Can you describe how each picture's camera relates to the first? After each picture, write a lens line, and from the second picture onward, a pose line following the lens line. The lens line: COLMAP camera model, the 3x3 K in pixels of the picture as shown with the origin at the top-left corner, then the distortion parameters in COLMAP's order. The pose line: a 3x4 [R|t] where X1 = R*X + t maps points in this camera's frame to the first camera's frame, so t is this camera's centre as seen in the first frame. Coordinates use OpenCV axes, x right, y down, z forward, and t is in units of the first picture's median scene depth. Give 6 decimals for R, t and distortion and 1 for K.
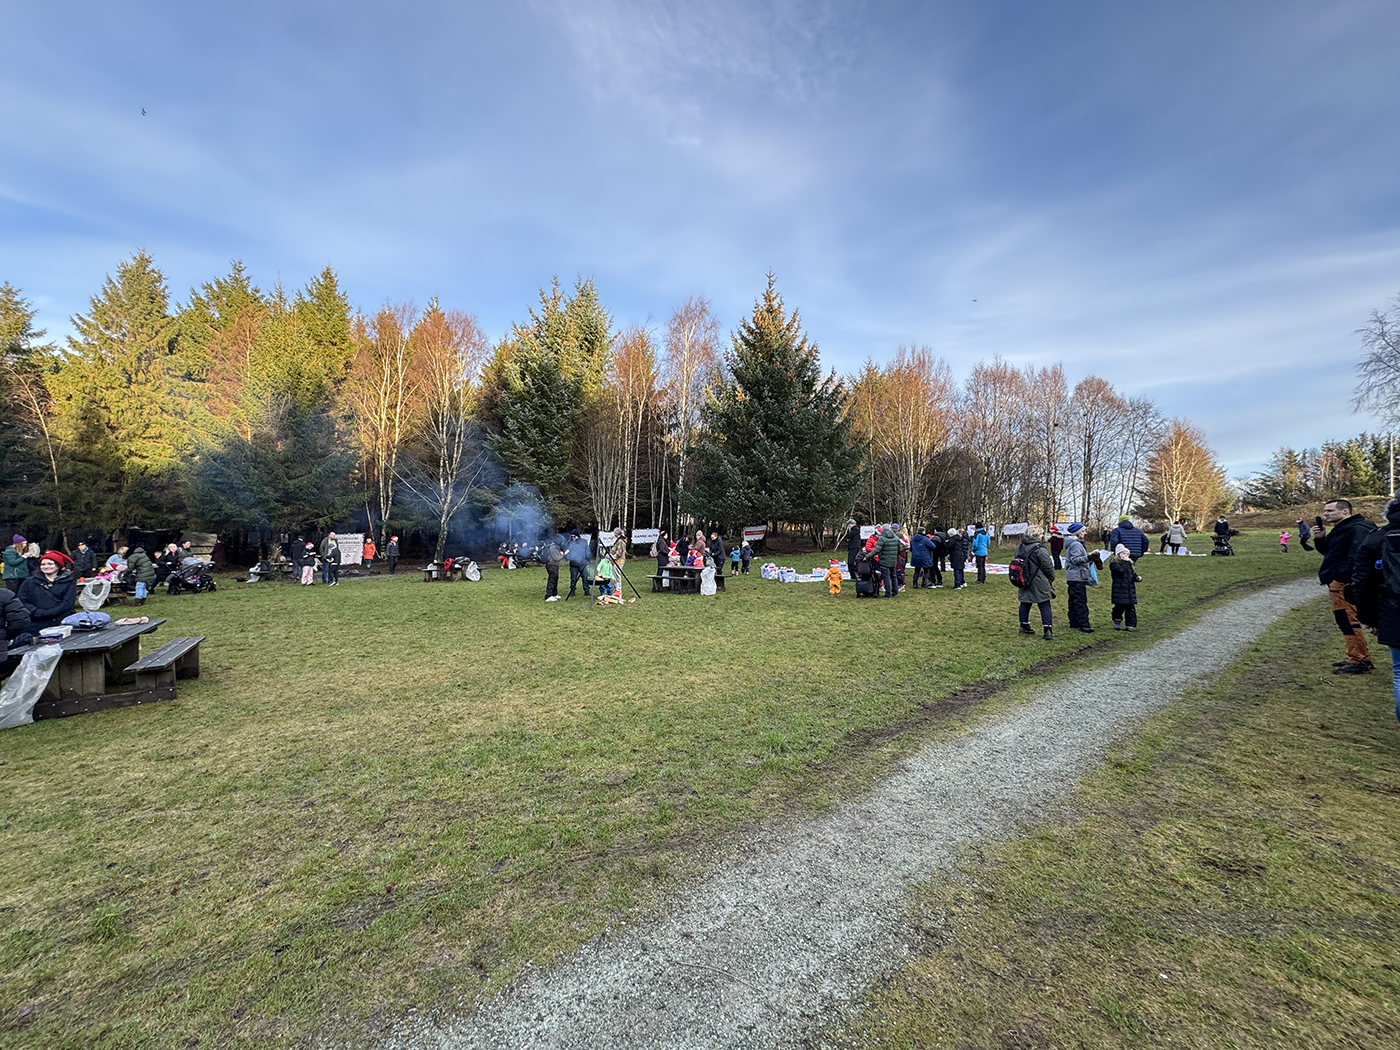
lens RADIAL K [[559.5, 0, 701.0], [0, 559.5, 524.8], [0, 0, 1]] dist [-0.001272, 0.000268]
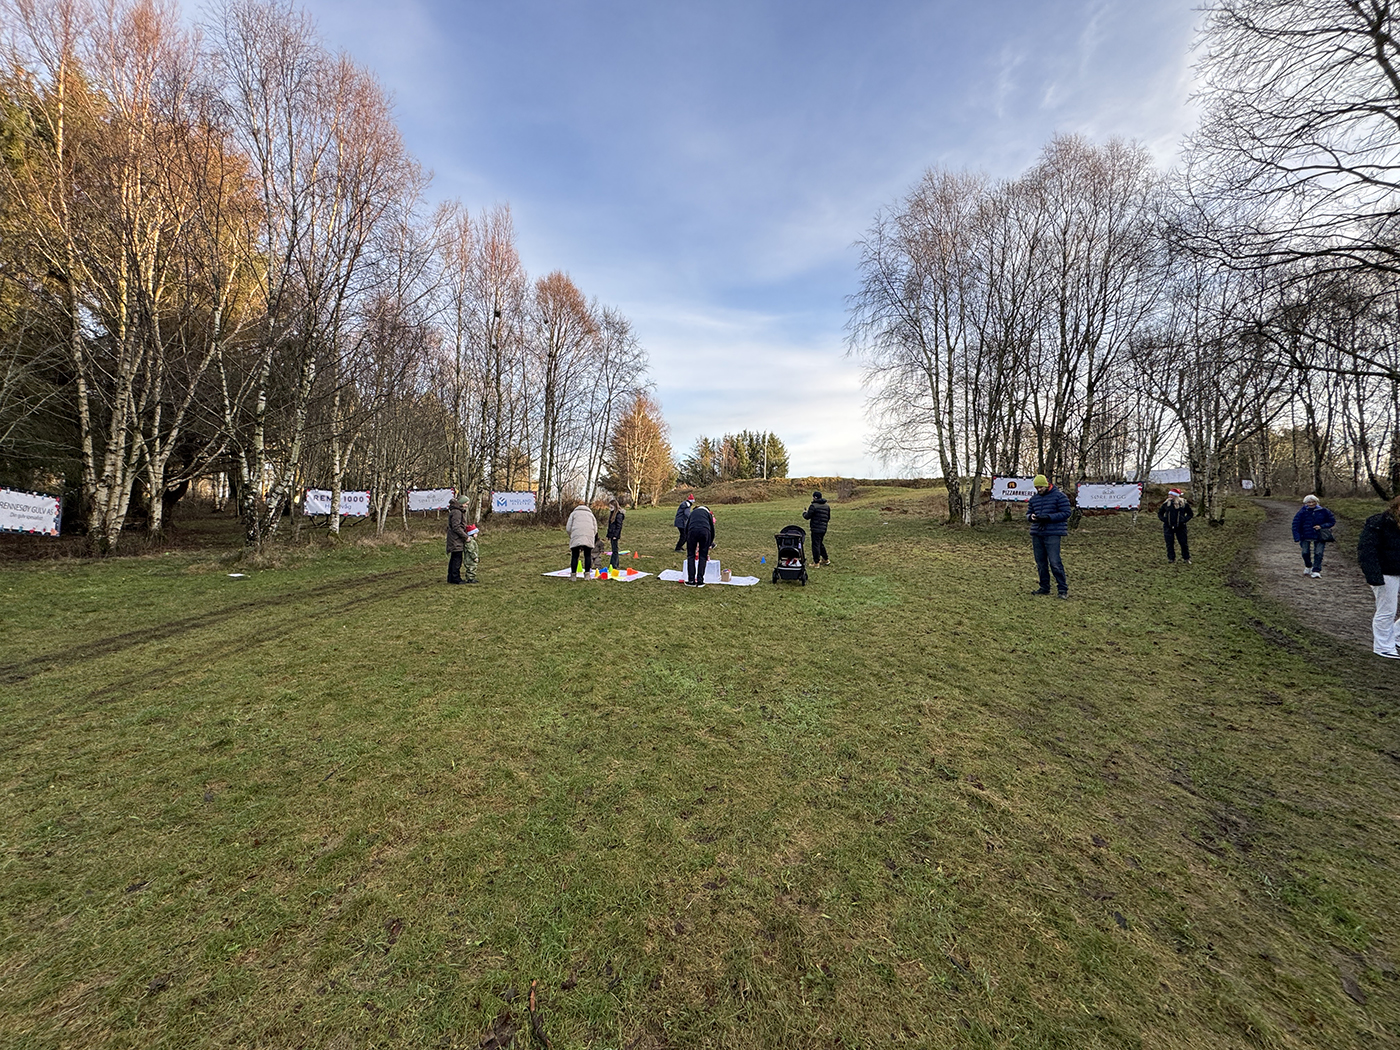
lens RADIAL K [[559.5, 0, 707.2], [0, 559.5, 520.1], [0, 0, 1]] dist [-0.001272, 0.000268]
pose [[0.657303, -0.003583, 0.753618, 1.418745], [-0.034907, 0.998771, 0.035194, -0.006364], [-0.752818, -0.049440, 0.656370, 1.885617]]
